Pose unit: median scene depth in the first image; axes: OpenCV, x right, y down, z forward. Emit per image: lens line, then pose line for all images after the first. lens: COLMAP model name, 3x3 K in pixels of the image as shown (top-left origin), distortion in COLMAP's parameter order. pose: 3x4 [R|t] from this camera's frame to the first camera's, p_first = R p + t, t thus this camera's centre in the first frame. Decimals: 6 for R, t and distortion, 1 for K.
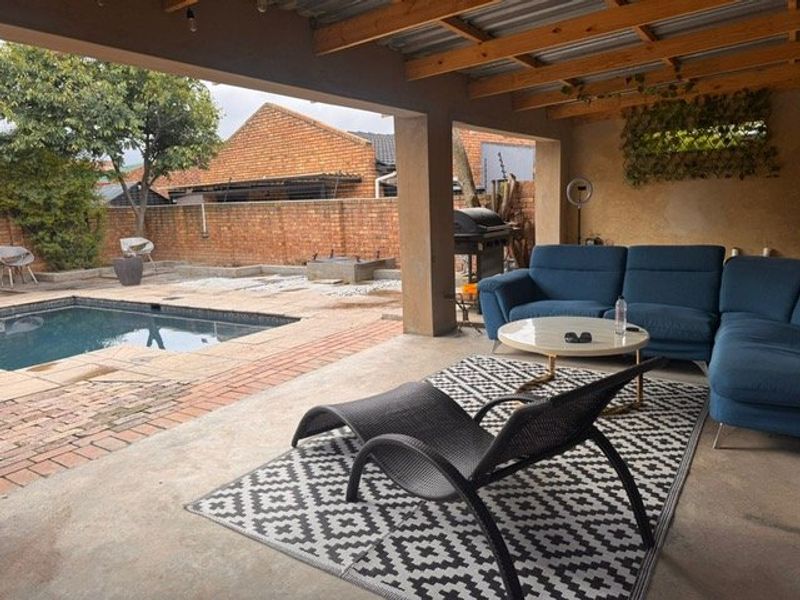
lens RADIAL K [[576.5, 0, 400.0], [0, 576.5, 300.0], [0, 0, 1]] dist [0.006589, -0.003012]
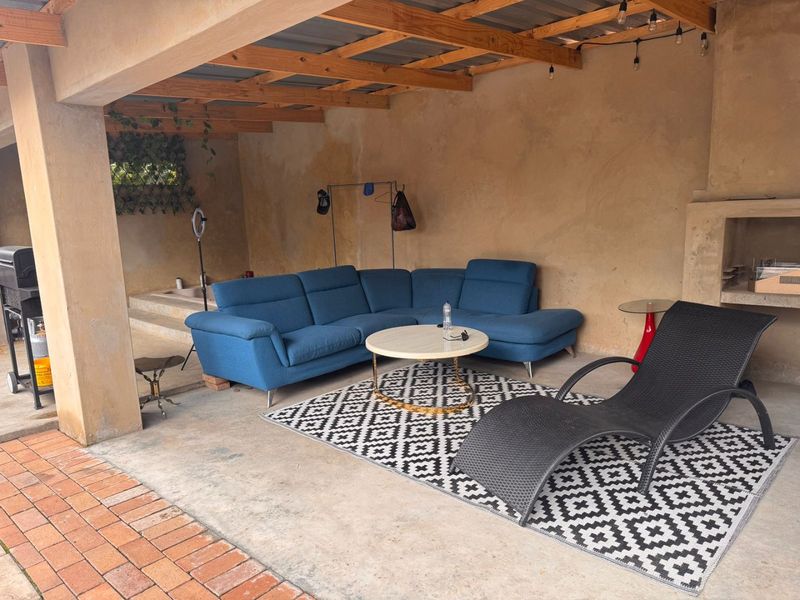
lens RADIAL K [[576.5, 0, 400.0], [0, 576.5, 300.0], [0, 0, 1]] dist [0.006589, -0.003012]
pose [[0.174557, -0.137859, 0.974949, -1.034025], [0.208343, 0.972903, 0.100267, -0.184228], [-0.962353, 0.185621, 0.198549, 1.022000]]
